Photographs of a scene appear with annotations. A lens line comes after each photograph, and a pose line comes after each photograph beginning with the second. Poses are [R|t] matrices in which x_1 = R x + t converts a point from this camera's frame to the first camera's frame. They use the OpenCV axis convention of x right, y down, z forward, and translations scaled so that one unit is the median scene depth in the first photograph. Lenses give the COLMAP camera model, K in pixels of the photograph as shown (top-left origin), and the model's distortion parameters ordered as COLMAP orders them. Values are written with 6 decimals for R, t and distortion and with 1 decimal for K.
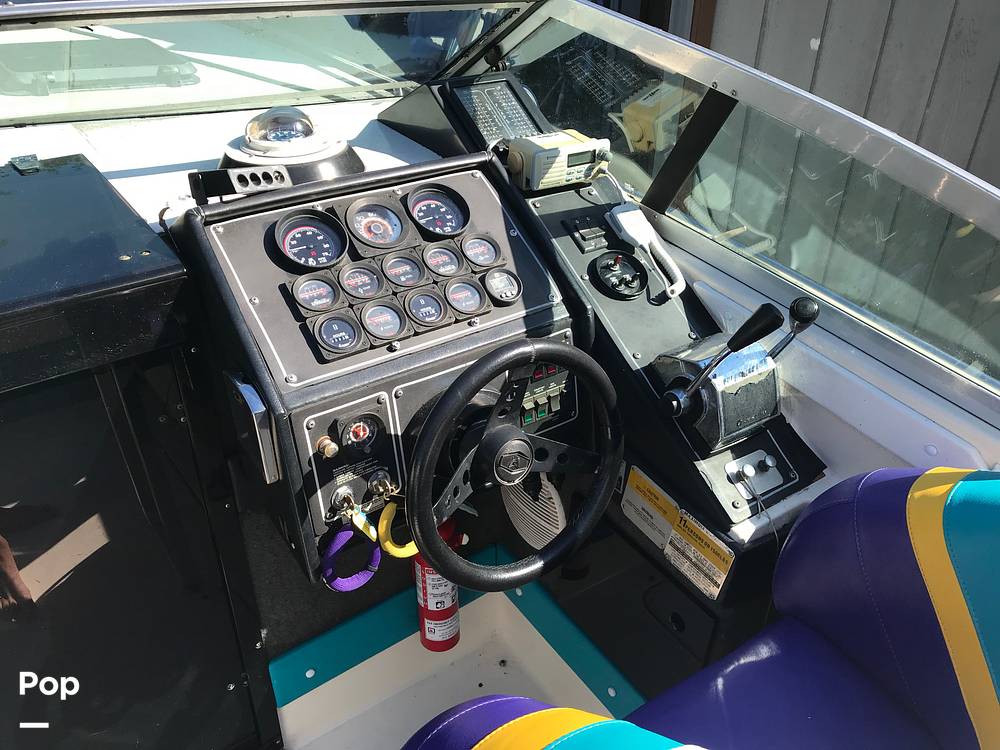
lens RADIAL K [[838.7, 0, 510.1], [0, 838.7, 380.3], [0, 0, 1]] dist [0.016481, -0.023572]
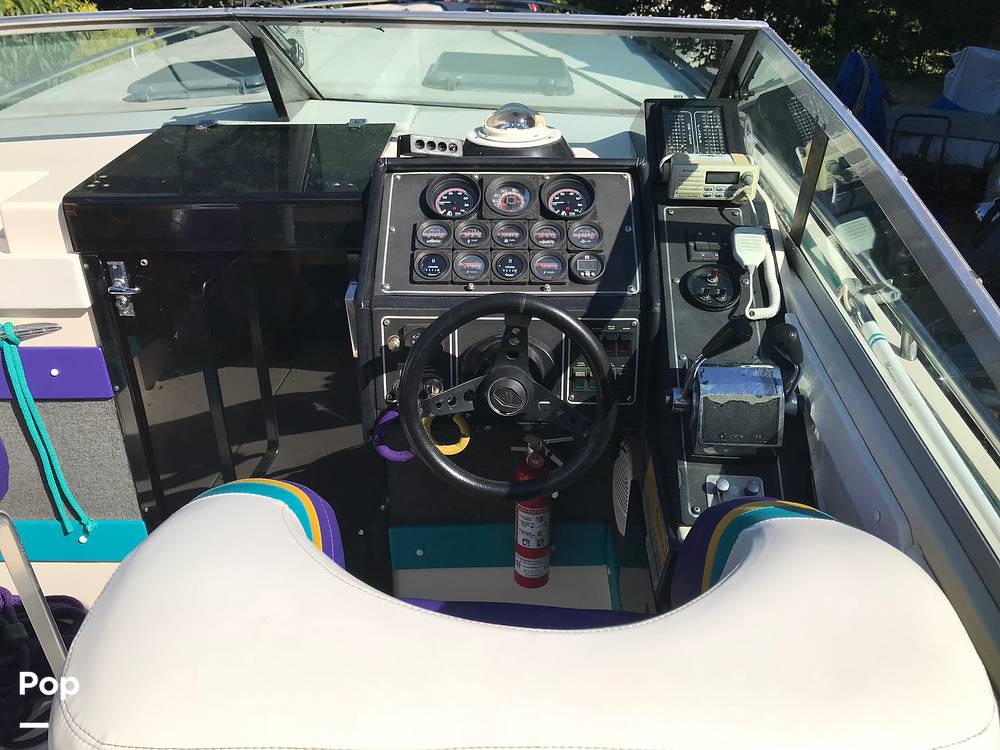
lens RADIAL K [[838.7, 0, 493.7], [0, 838.7, 389.2], [0, 0, 1]] dist [0.016481, -0.023572]
pose [[0.796505, 0.282982, -0.534322, 0.555314], [-0.303029, 0.951549, 0.052229, 0.027139], [0.523213, 0.120315, 0.843666, -0.025105]]
